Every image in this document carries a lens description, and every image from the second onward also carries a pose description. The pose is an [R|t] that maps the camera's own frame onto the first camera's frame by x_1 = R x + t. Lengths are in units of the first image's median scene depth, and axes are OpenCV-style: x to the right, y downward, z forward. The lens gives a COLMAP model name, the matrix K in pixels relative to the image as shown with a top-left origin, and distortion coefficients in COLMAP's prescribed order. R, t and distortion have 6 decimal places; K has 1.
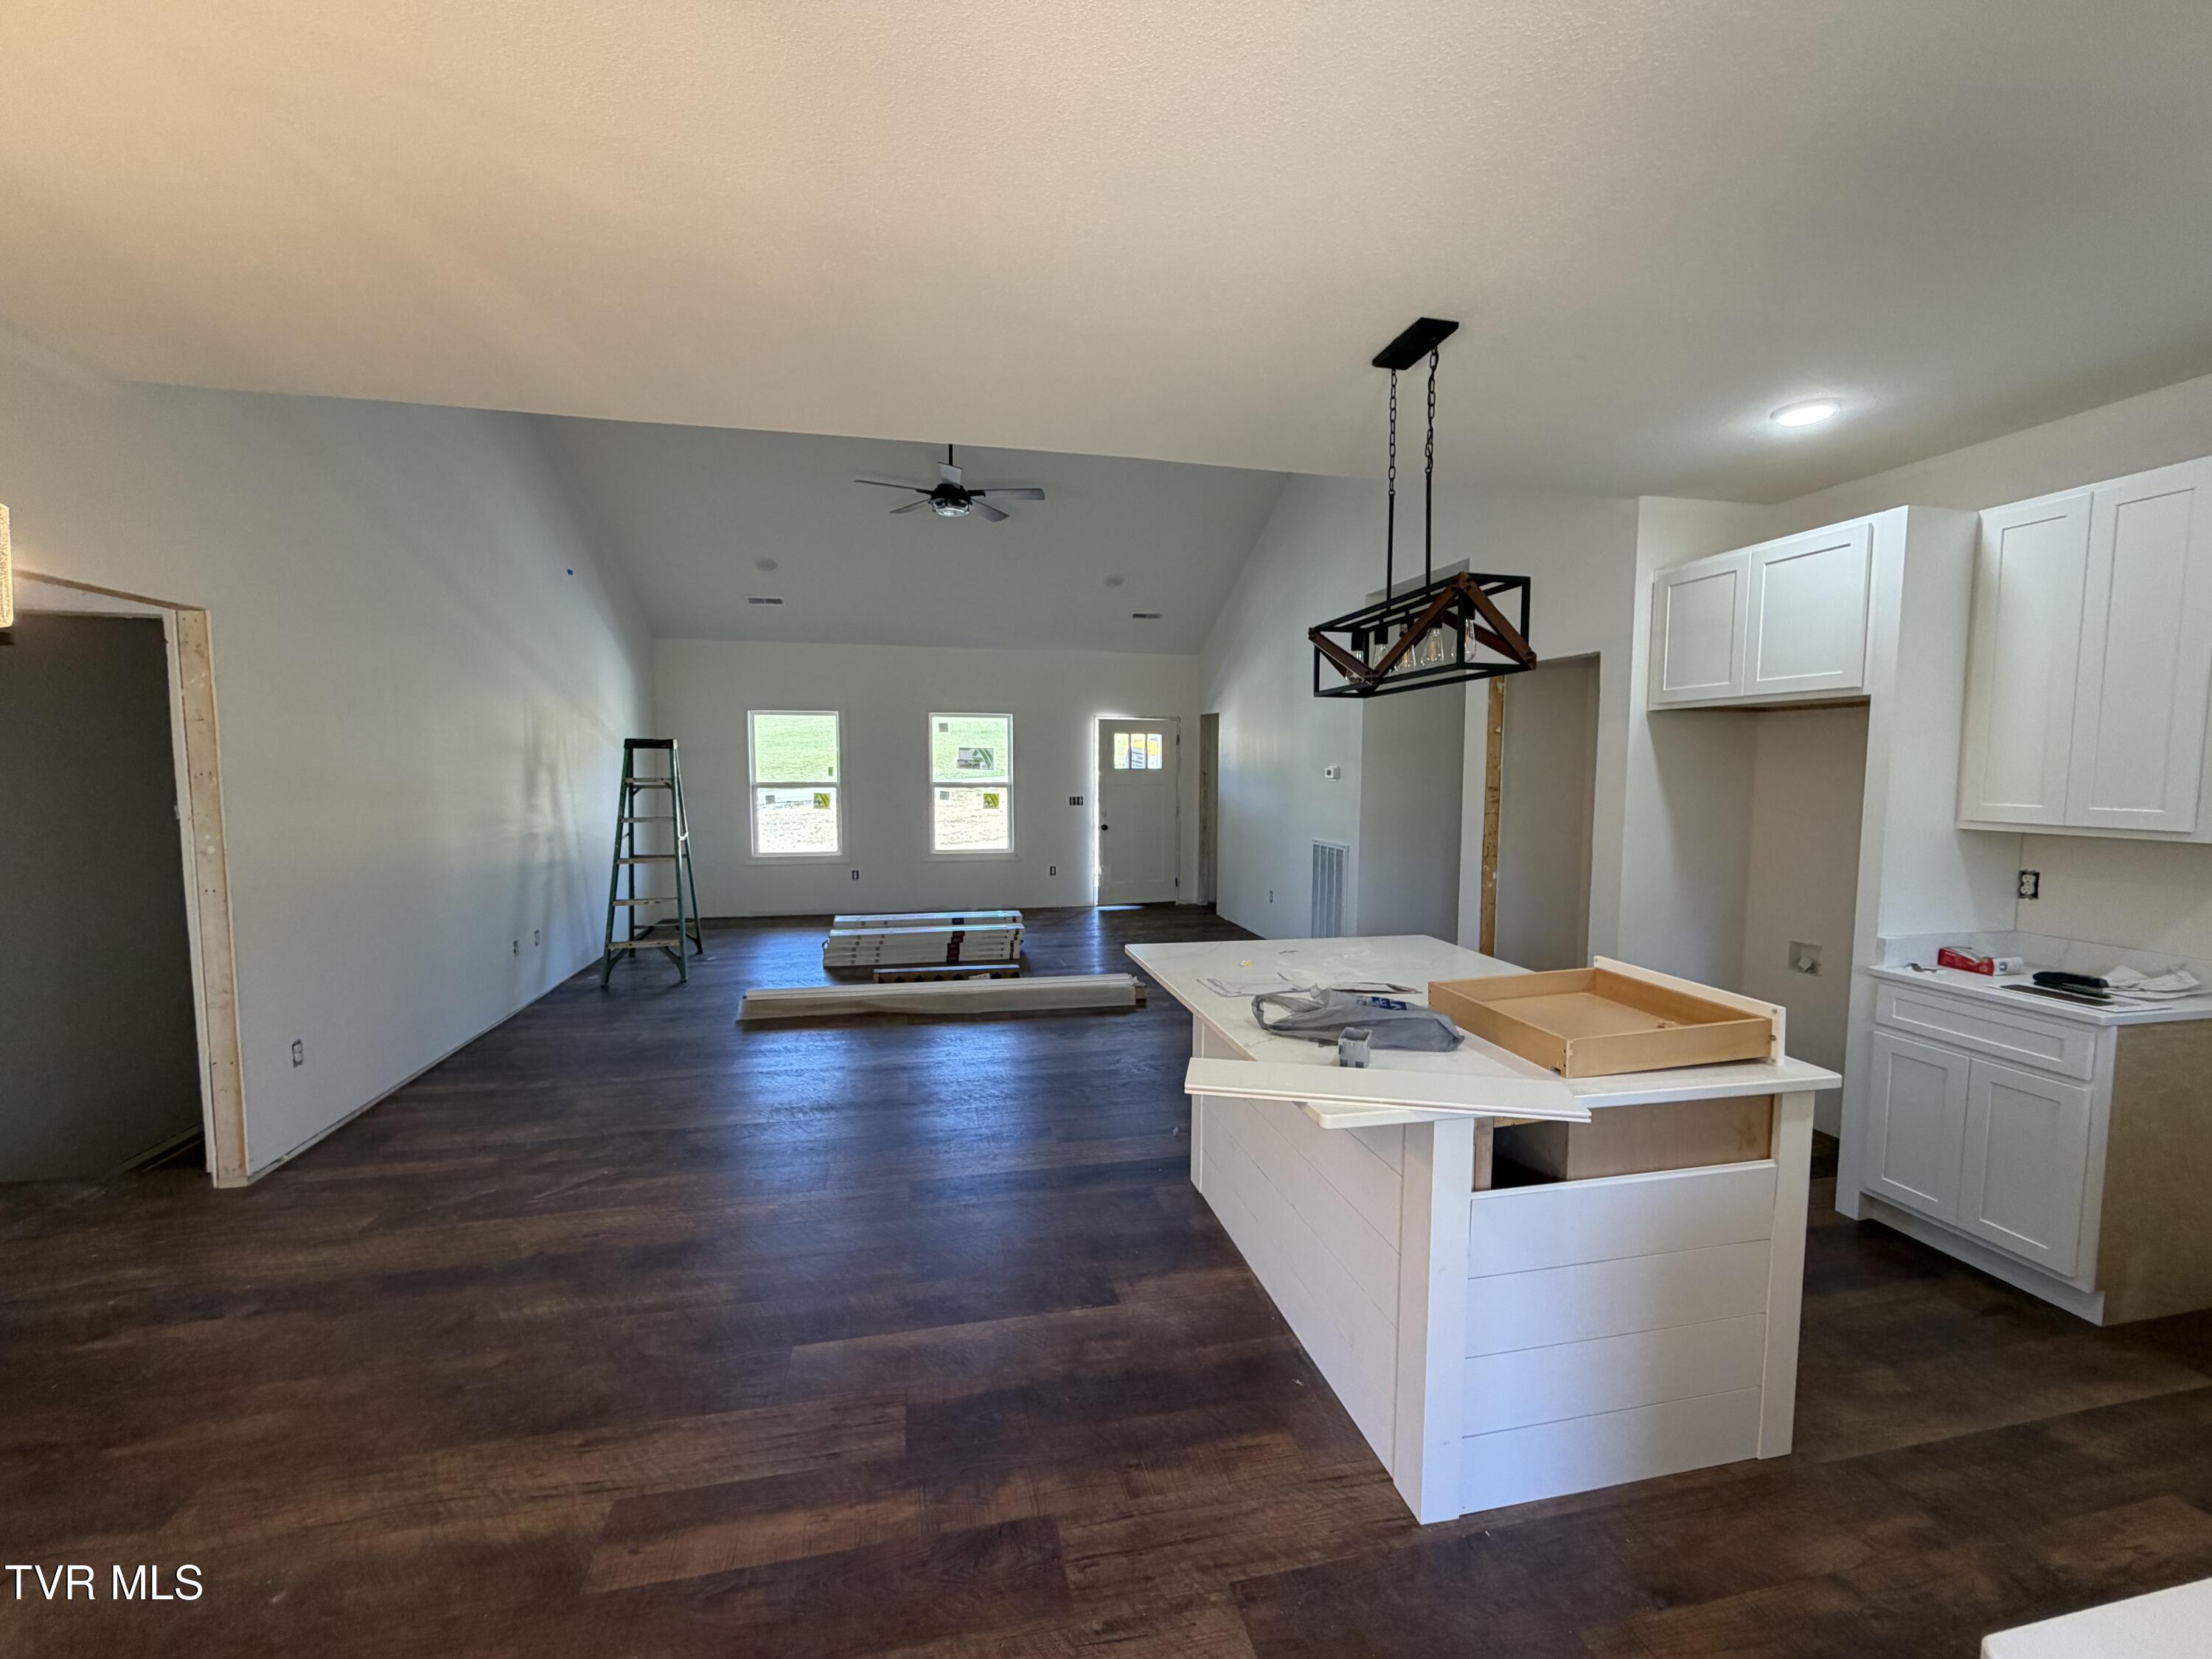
lens RADIAL K [[880.6, 0, 1106.0], [0, 880.6, 829.5], [0, 0, 1]] dist [-0.000931, -0.000279]
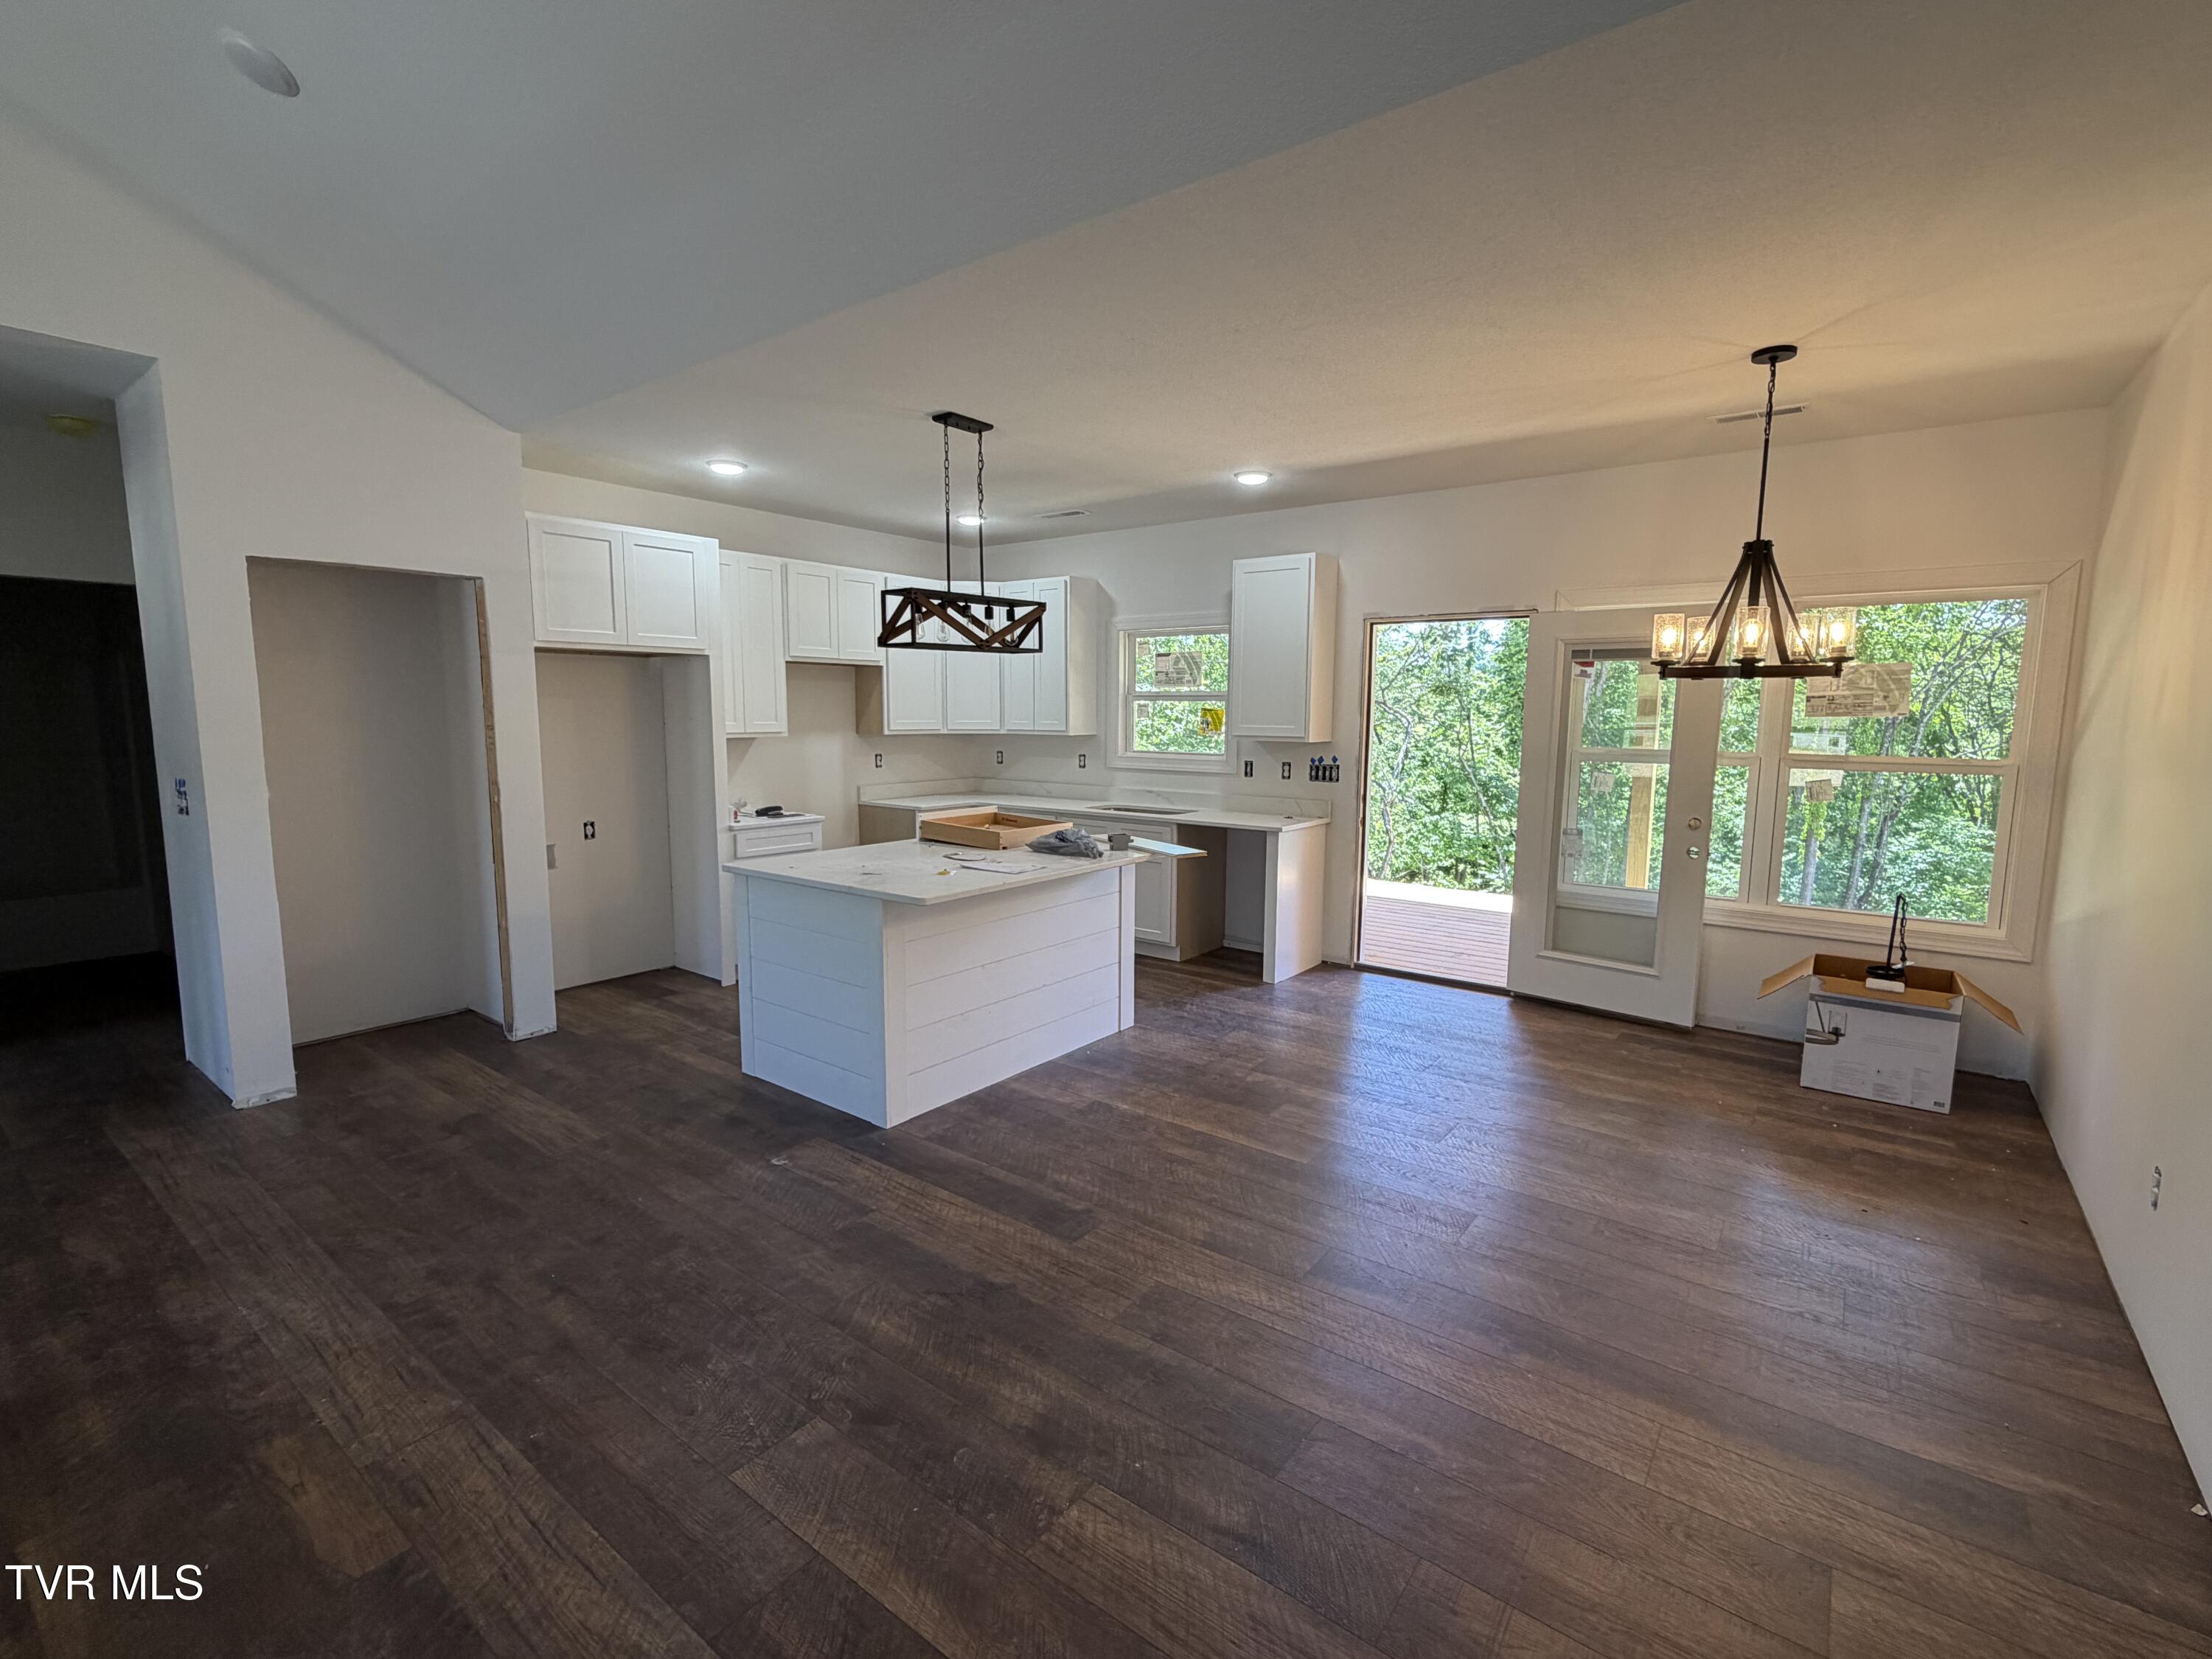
lens RADIAL K [[1013.3, 0, 1106.0], [0, 1013.3, 829.5], [0, 0, 1]] dist [0.000438, 0.000068]
pose [[-0.650696, -0.091547, 0.753799, -1.080491], [0.057589, 0.983897, 0.169204, -0.123800], [-0.757151, 0.153511, -0.634946, 1.840606]]
